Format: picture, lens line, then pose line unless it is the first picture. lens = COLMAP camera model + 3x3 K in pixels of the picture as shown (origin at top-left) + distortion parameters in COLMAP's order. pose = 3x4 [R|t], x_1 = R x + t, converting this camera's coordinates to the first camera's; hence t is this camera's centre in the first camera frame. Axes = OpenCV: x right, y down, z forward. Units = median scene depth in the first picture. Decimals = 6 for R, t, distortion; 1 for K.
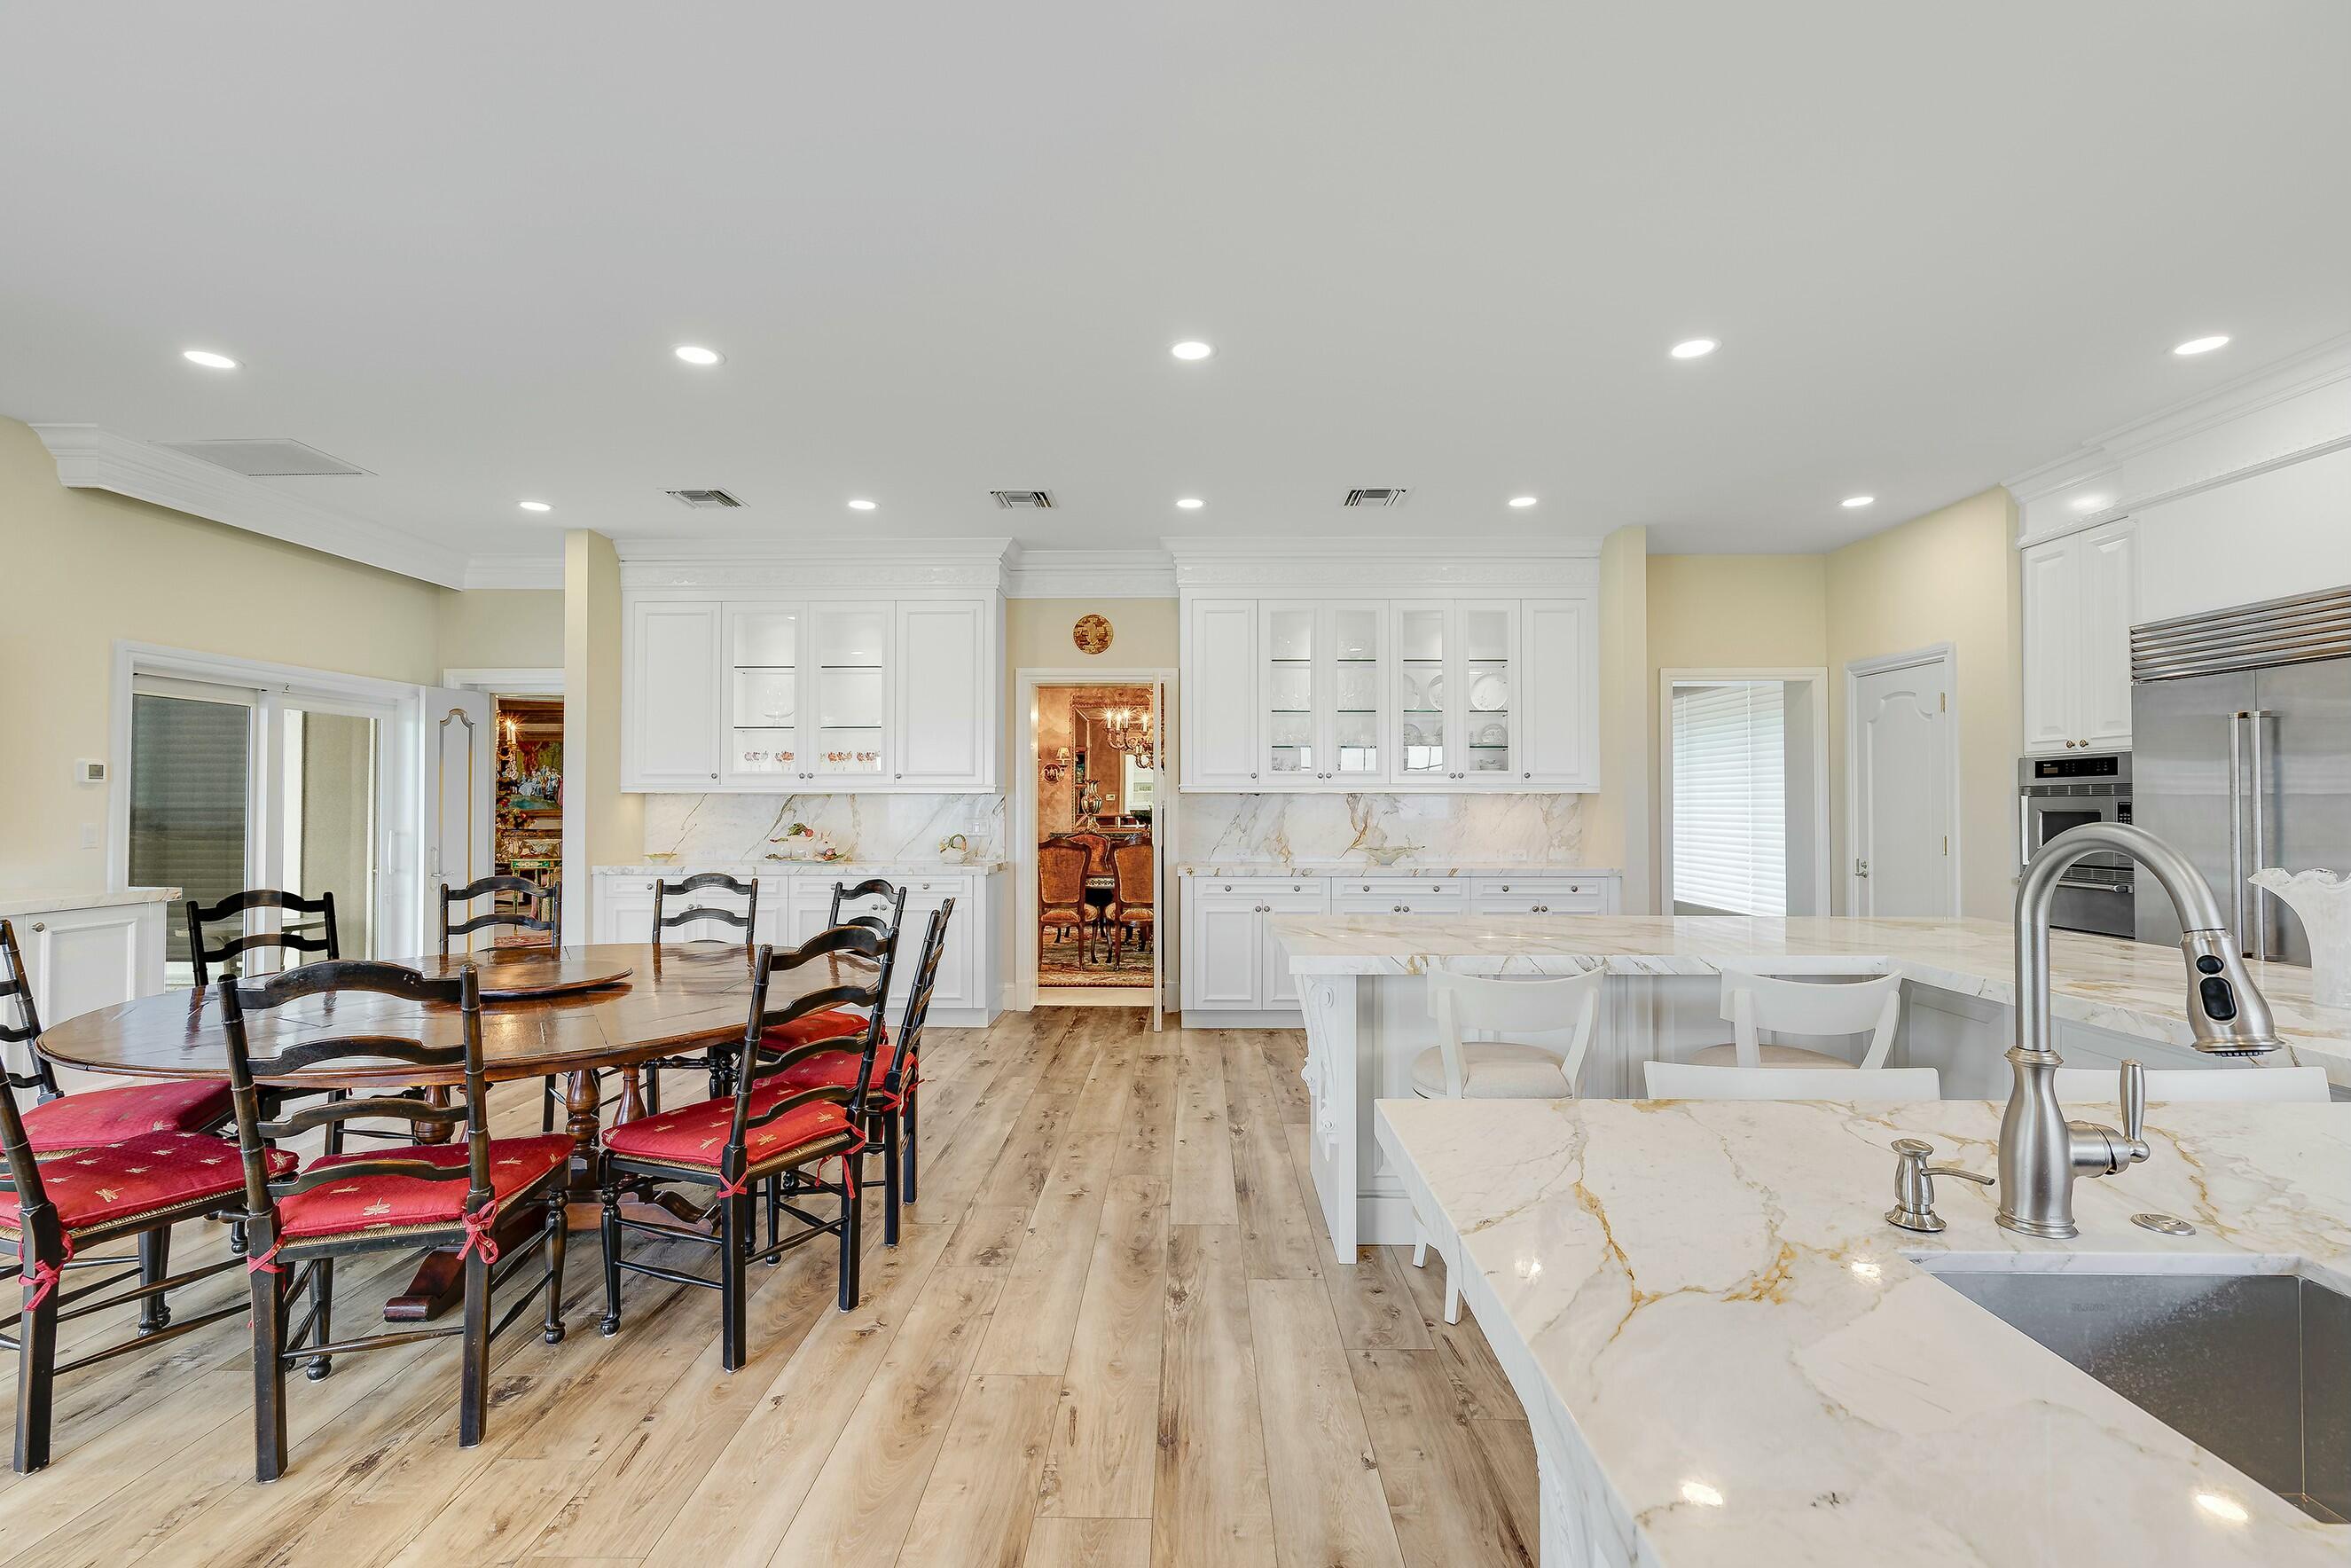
lens RADIAL K [[1038.3, 0, 1175.5], [0, 1038.3, 784.0], [0, 0, 1]] dist [0.000831, 0.000102]
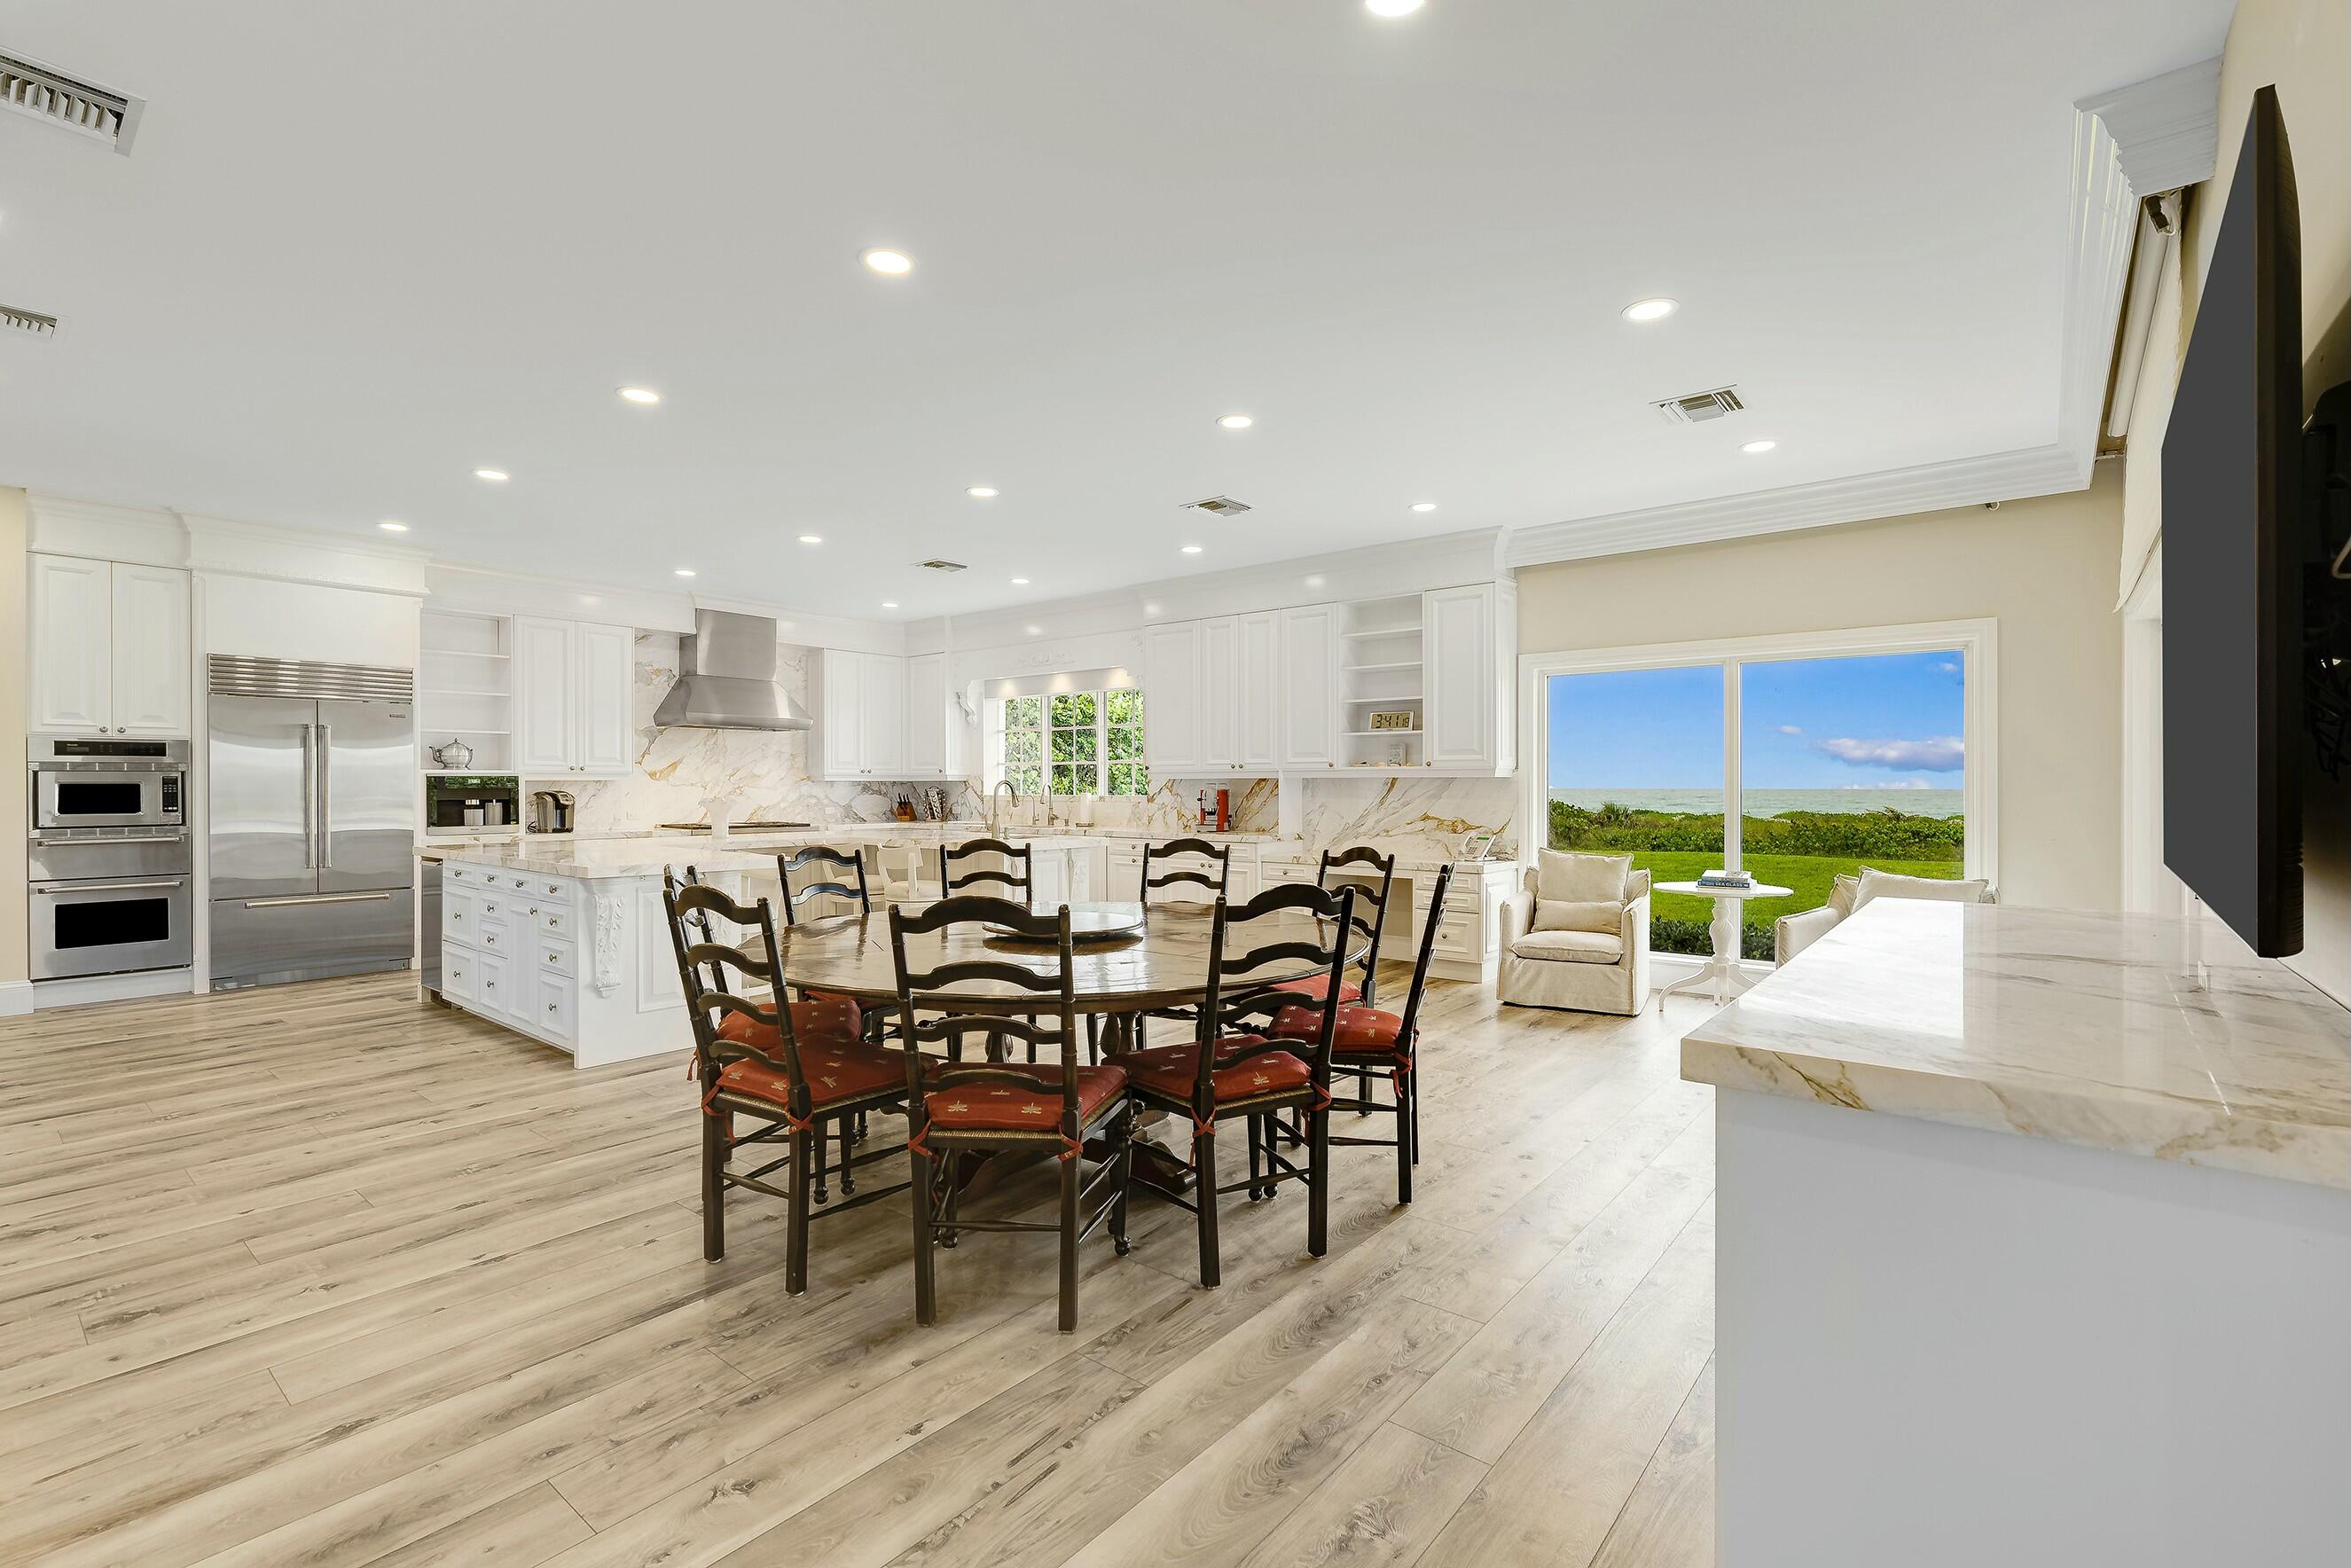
lens RADIAL K [[1165.8, 0, 1175.5], [0, 1165.8, 784.0], [0, 0, 1]] dist [0.000834, 0.000171]
pose [[-0.780960, 0.000554, 0.624581, -0.894441], [-0.011766, 0.999809, -0.015599, 0.029361], [-0.624470, -0.019532, -0.780805, 1.130981]]
